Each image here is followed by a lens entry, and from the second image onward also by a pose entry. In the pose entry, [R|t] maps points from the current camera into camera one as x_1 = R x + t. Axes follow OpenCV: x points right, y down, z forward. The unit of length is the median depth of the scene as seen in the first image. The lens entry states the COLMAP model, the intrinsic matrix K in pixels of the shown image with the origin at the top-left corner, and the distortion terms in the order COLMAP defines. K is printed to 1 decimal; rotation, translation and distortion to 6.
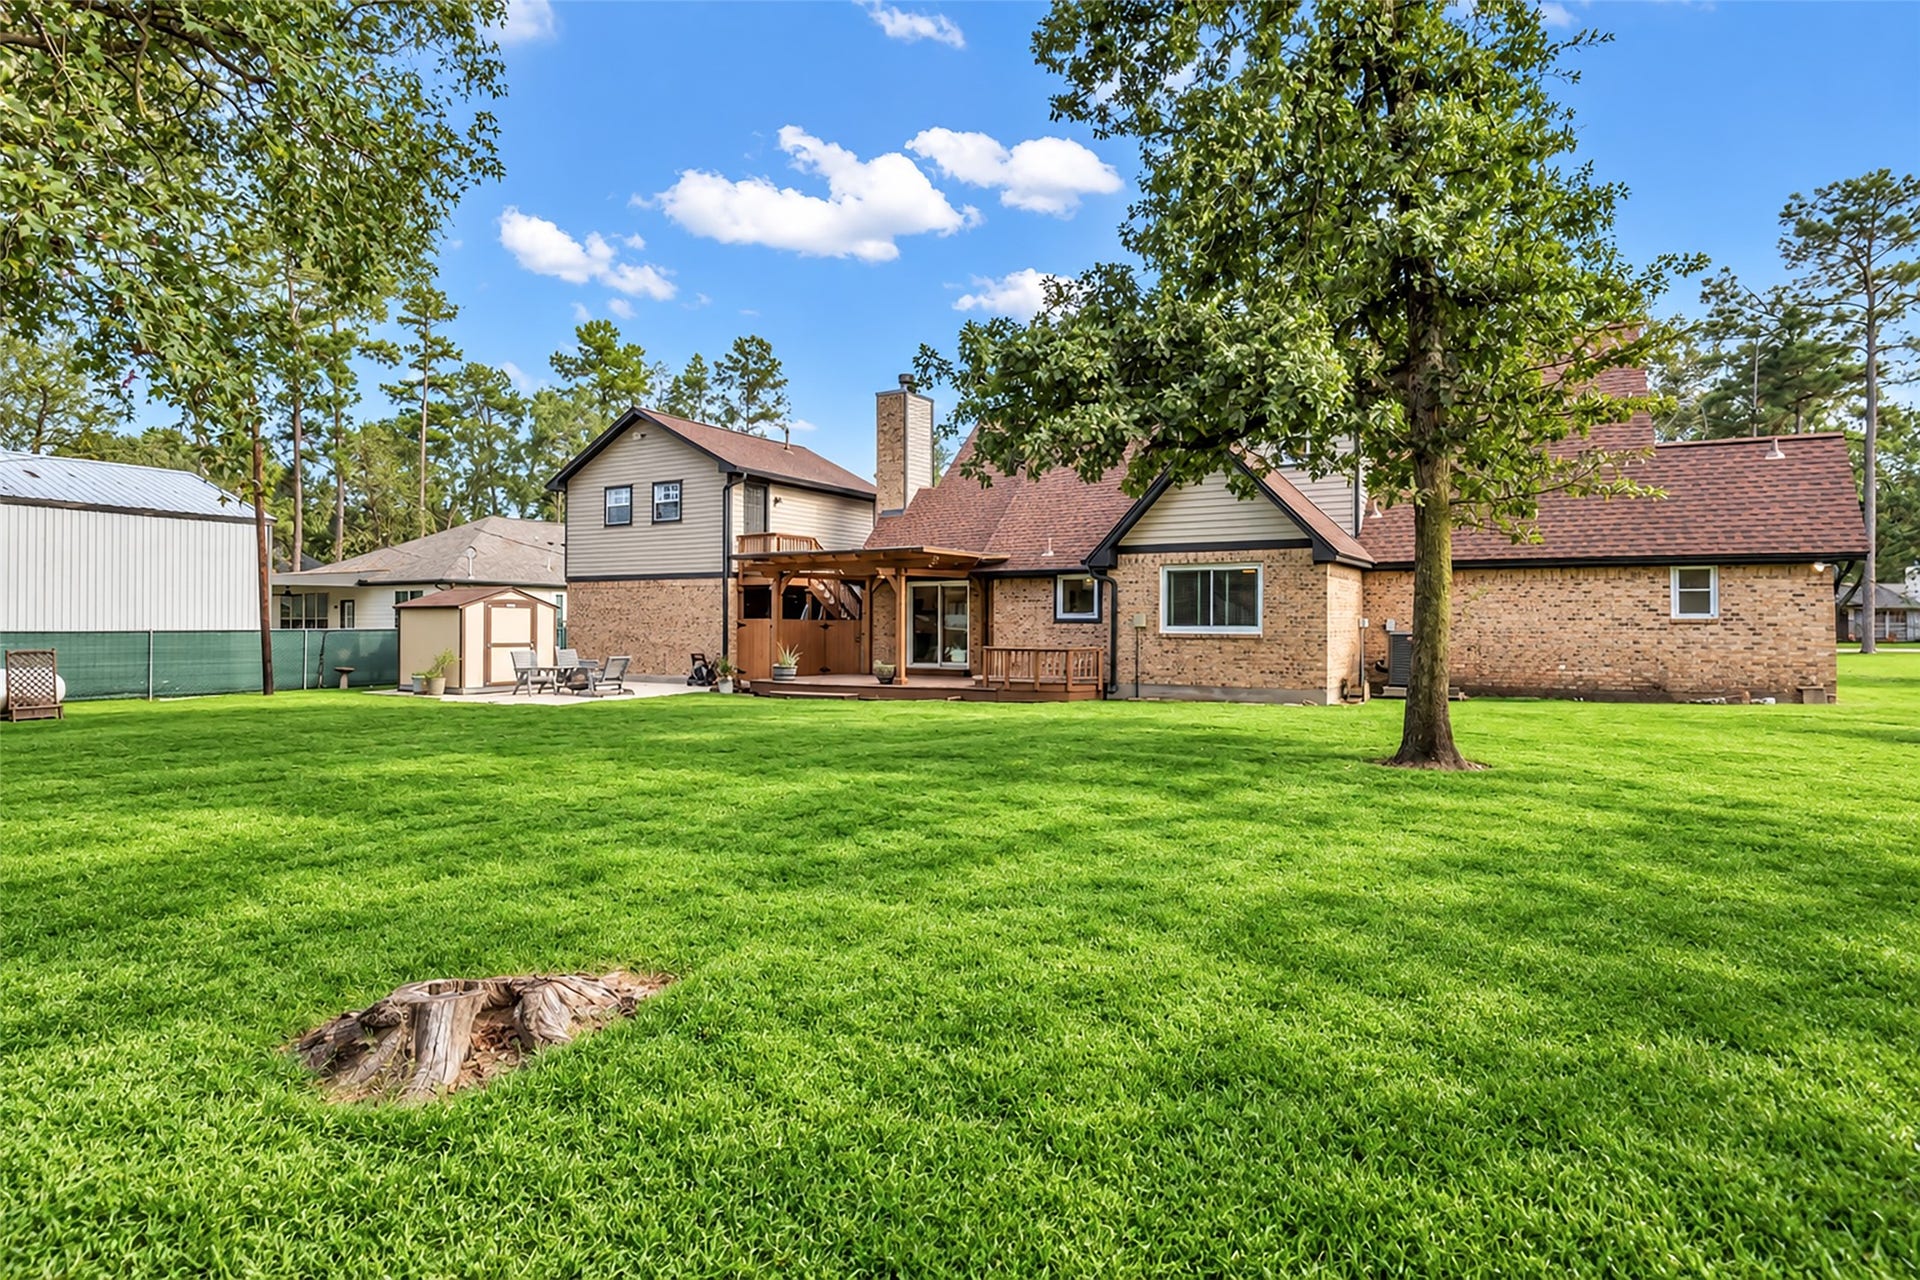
lens RADIAL K [[846.2, 0, 960.0], [0, 846.2, 640.0], [0, 0, 1]] dist [0.000004, 0.000018]
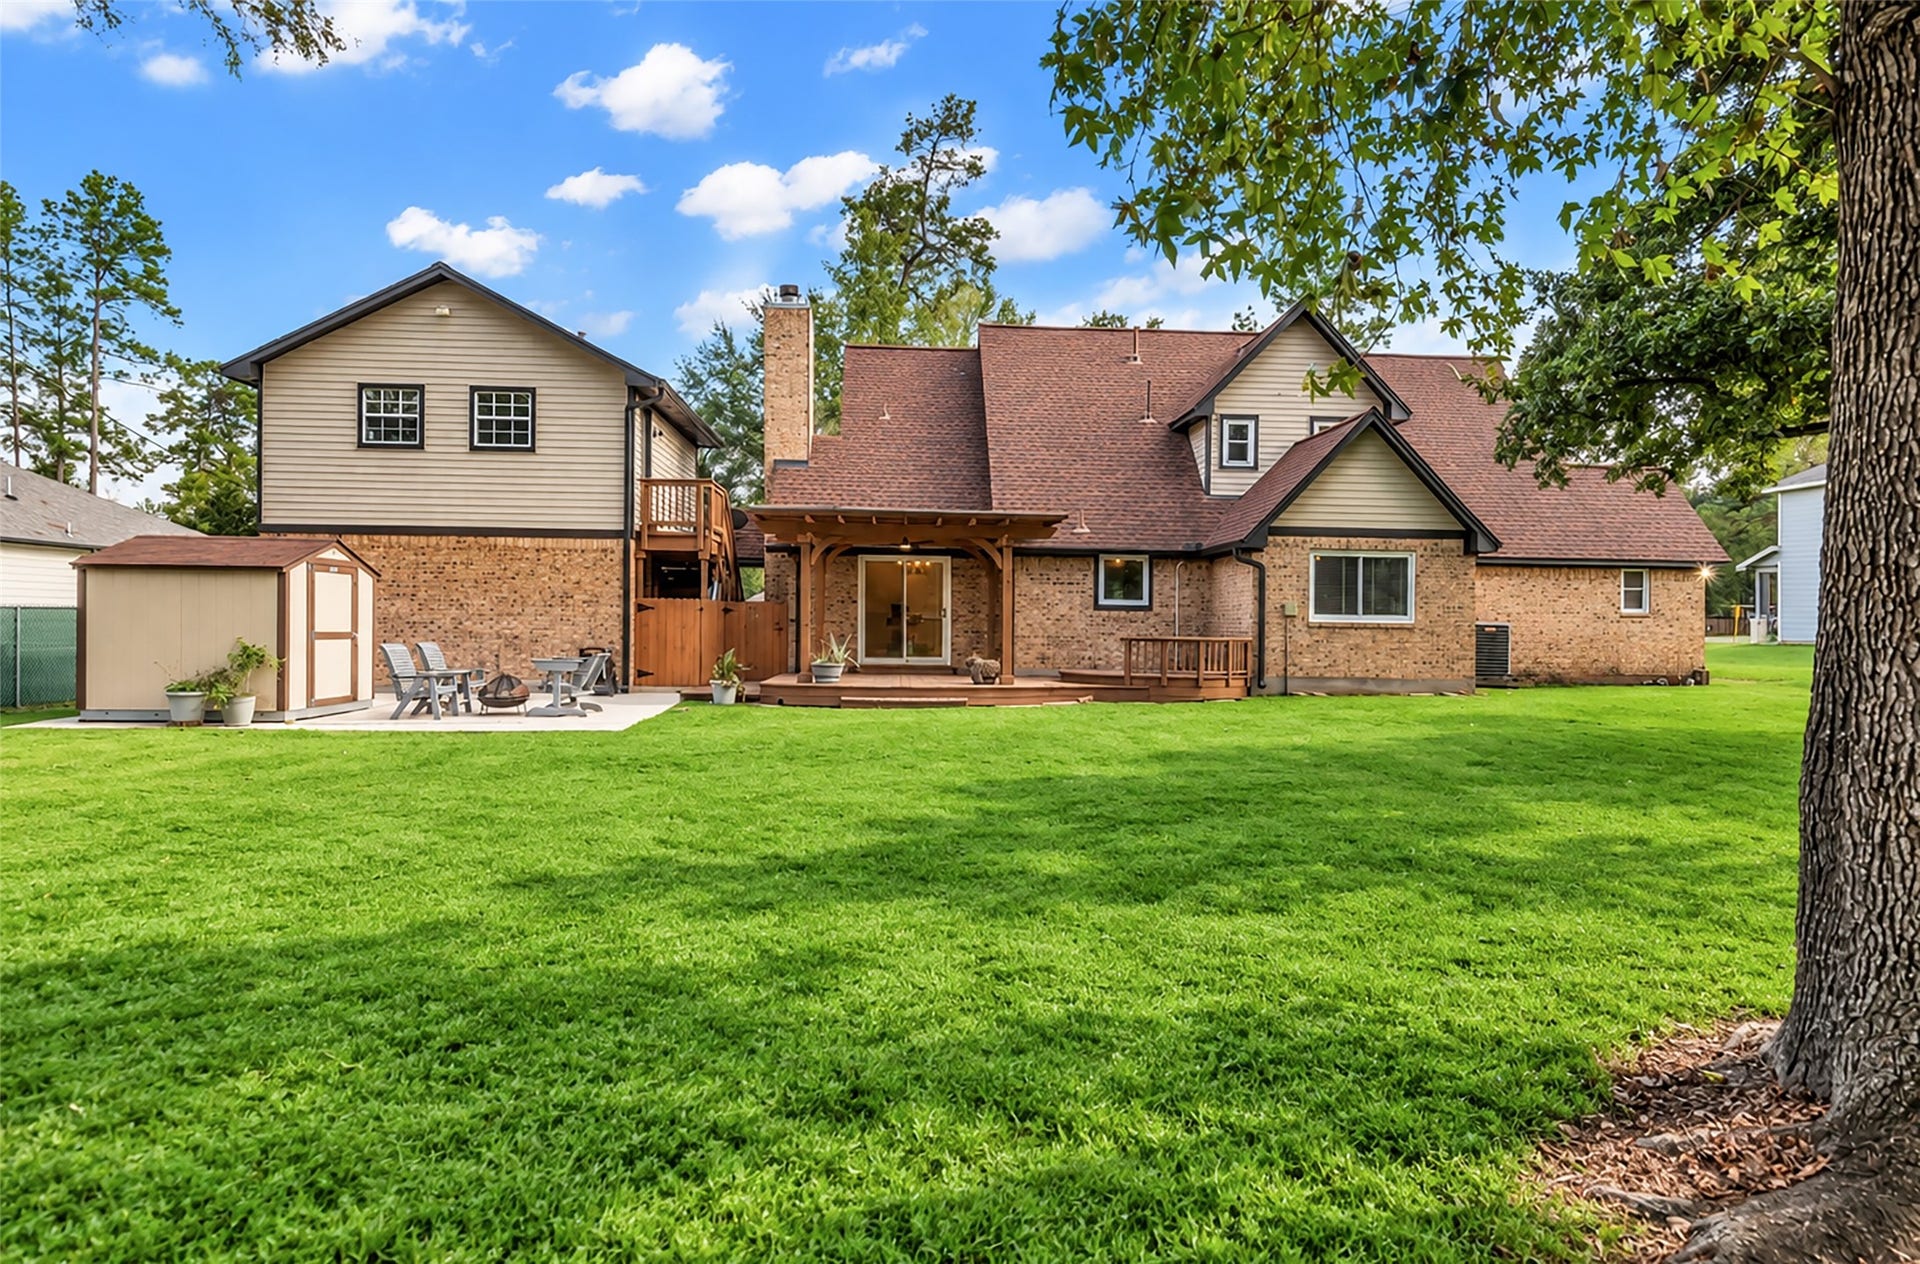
lens RADIAL K [[970.8, 0, 960.0], [0, 970.8, 632.0], [0, 0, 1]] dist [-0.001668, -0.000338]
pose [[0.872152, 0.000768, 0.489234, -0.503993], [-0.001471, 0.999998, 0.001053, 0.001818], [-0.489232, -0.001638, 0.872152, 0.204306]]
